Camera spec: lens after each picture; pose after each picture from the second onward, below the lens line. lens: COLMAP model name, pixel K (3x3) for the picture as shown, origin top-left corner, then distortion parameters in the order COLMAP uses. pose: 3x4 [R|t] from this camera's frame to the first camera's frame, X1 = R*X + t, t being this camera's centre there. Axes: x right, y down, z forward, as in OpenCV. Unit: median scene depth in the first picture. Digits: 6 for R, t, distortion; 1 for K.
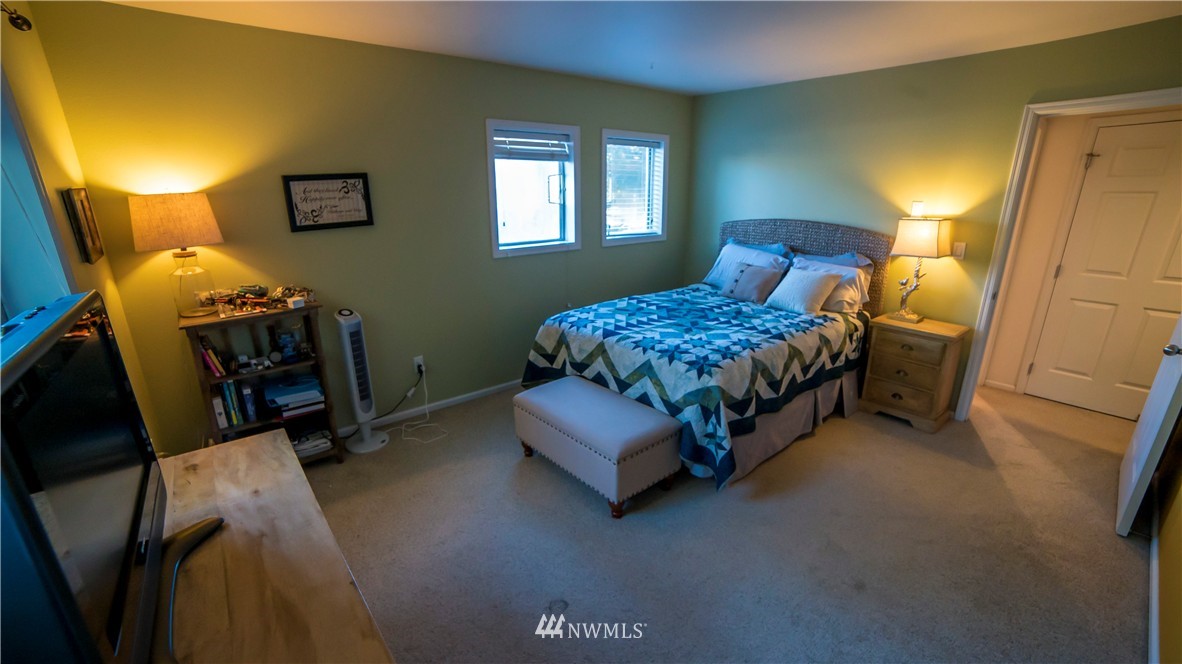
lens RADIAL K [[493.1, 0, 589.2], [0, 493.1, 339.1], [0, 0, 1]] dist [-0.094353, 0.032070]
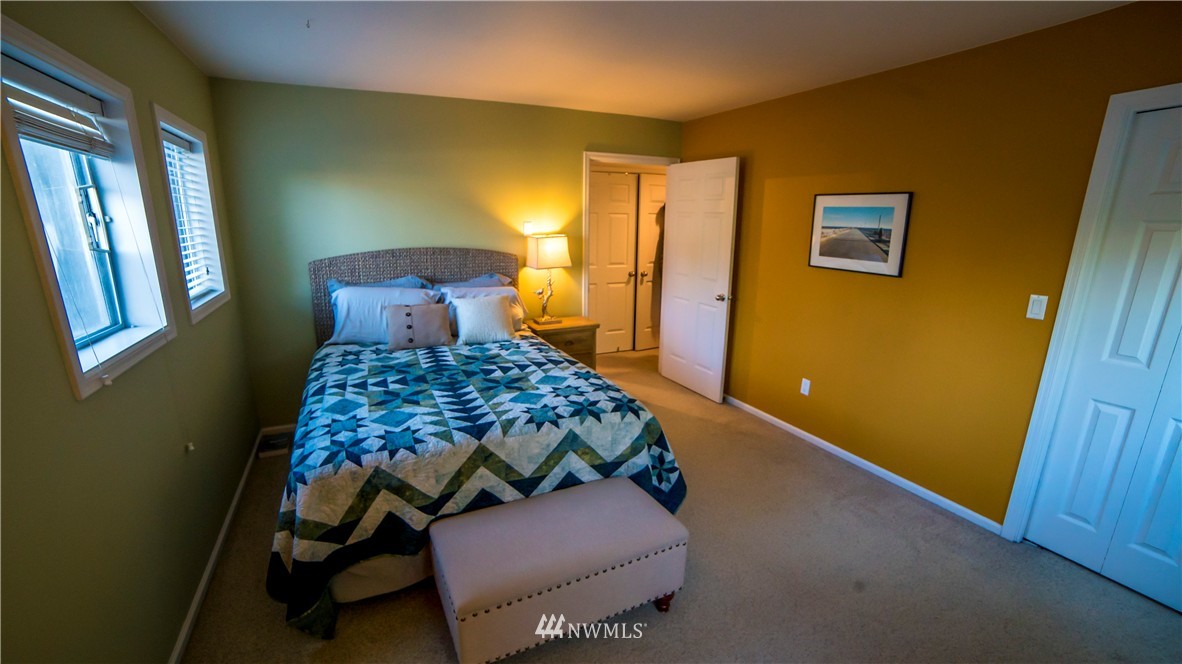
lens RADIAL K [[493.1, 0, 589.2], [0, 493.1, 339.1], [0, 0, 1]] dist [-0.094353, 0.032070]
pose [[0.238129, -0.231644, 0.943205, -0.513263], [0.277773, 0.946820, 0.162403, -0.191290], [-0.930665, 0.223324, 0.289810, 0.632199]]
